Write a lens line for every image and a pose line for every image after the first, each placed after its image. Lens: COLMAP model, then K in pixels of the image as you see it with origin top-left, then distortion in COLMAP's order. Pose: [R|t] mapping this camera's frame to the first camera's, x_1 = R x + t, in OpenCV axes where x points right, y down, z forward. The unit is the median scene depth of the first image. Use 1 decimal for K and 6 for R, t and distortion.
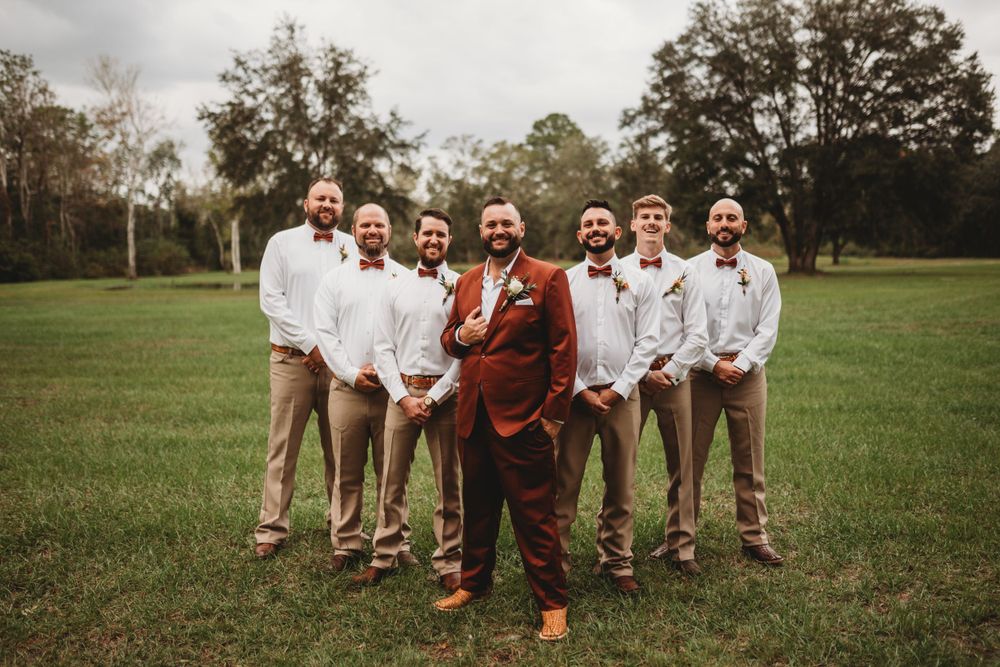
lens RADIAL K [[944.4, 0, 481.1], [0, 944.4, 341.0], [0, 0, 1]] dist [-0.016460, 0.000000]
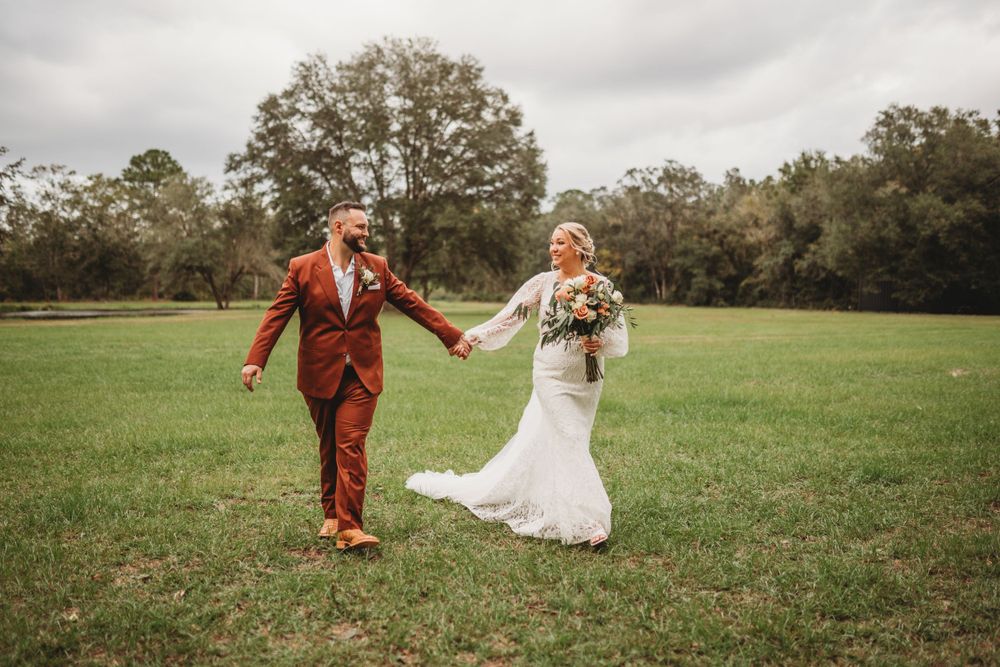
lens RADIAL K [[997.7, 0, 487.7], [0, 997.7, 299.4], [0, 0, 1]] dist [-0.020181, 0.000000]
pose [[0.916692, 0.020242, 0.399081, -0.024063], [0.017044, 0.995827, -0.089659, 0.018018], [-0.399230, 0.088991, 0.912522, -0.105848]]
